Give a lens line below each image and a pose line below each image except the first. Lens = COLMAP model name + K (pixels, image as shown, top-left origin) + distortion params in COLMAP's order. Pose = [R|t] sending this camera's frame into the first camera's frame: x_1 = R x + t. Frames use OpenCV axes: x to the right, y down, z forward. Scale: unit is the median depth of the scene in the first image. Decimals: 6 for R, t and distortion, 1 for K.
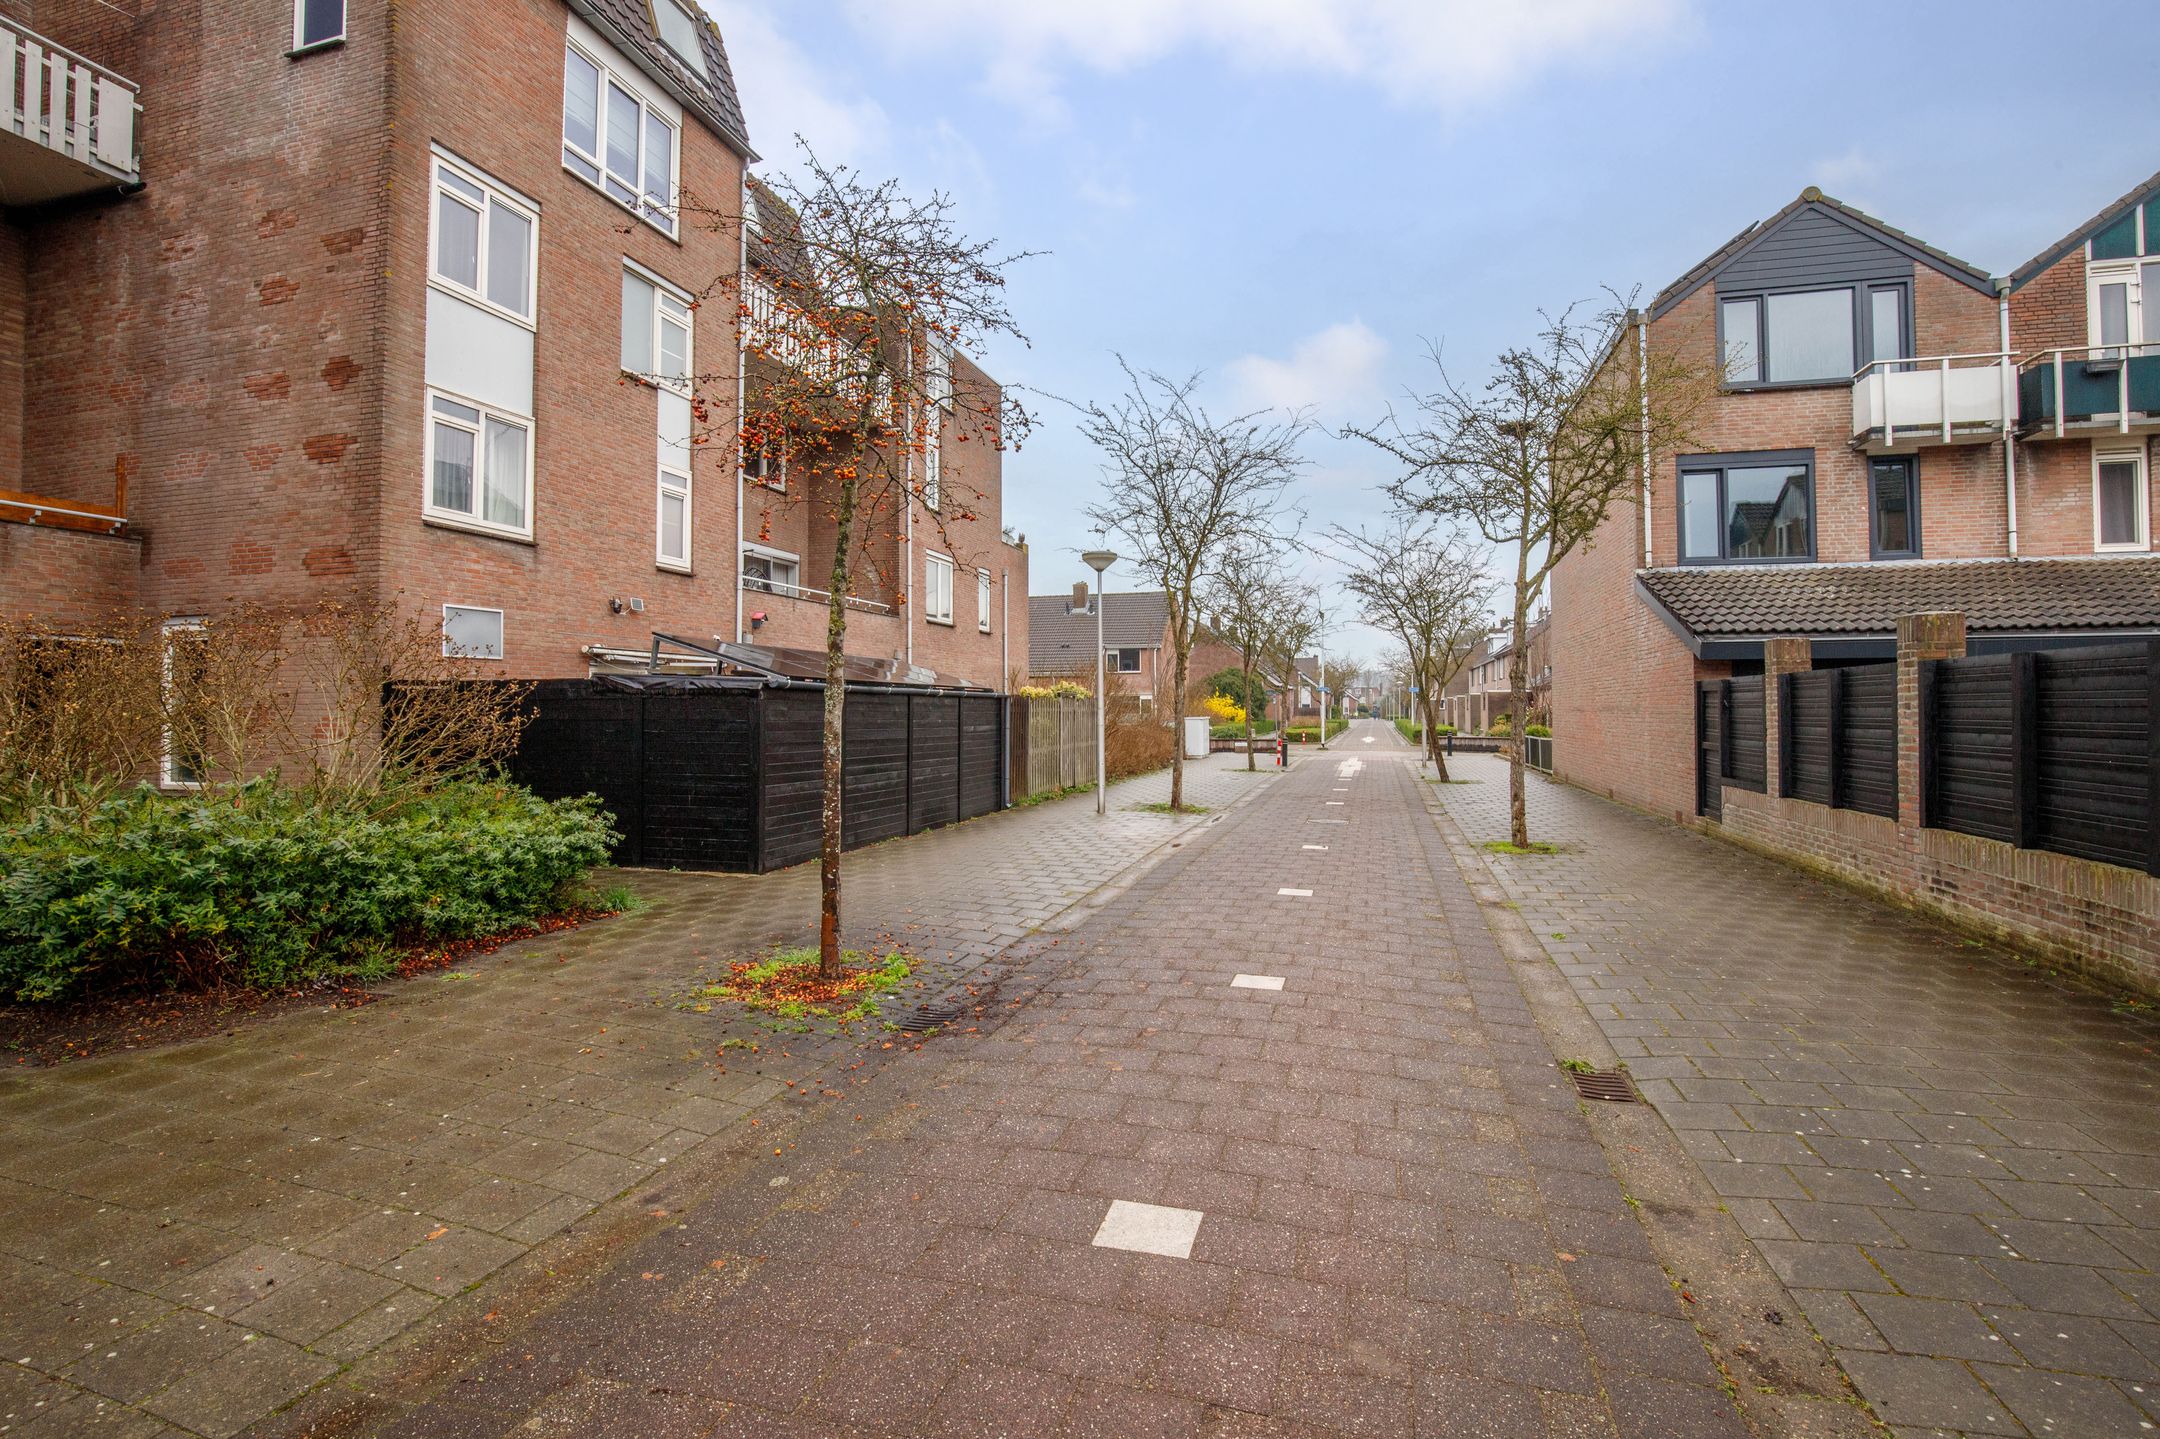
lens RADIAL K [[992.8, 0, 1081.0], [0, 992.8, 705.8], [0, 0, 1]] dist [-0.032309, 0.004213]
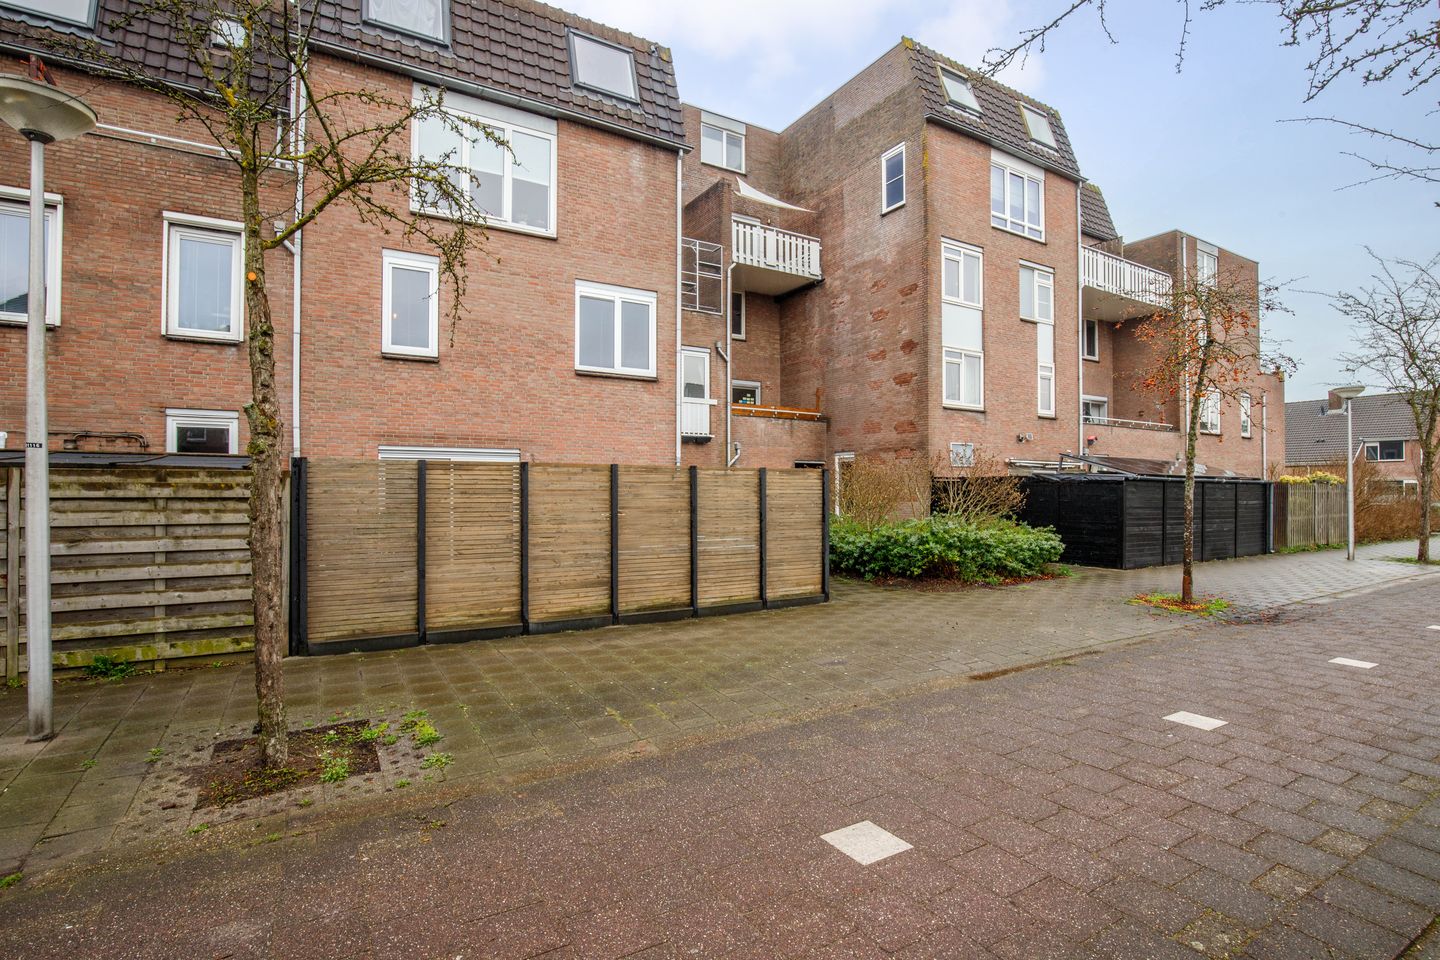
lens RADIAL K [[661.9, 0, 706.9], [0, 661.9, 485.1], [0, 0, 1]] dist [-0.032309, 0.004213]
pose [[0.713121, -0.000735, -0.701040, 0.008680], [-0.002033, 0.999993, -0.003118, -0.000852], [0.701038, 0.003649, 0.713115, -0.439617]]
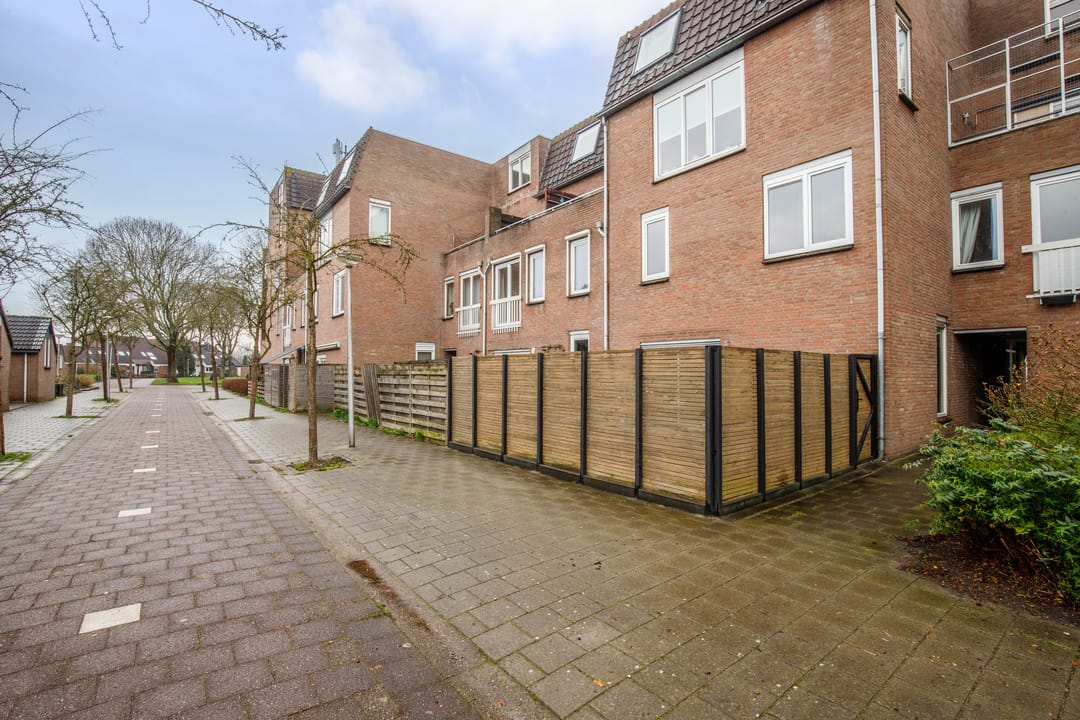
lens RADIAL K [[496.4, 0, 541.1], [0, 496.4, 355.8], [0, 0, 1]] dist [-0.032309, 0.004213]
pose [[-0.592040, -0.022392, -0.805597, 0.044004], [0.002194, 0.999565, -0.029396, 0.002711], [0.805906, -0.019171, -0.591734, 1.684648]]
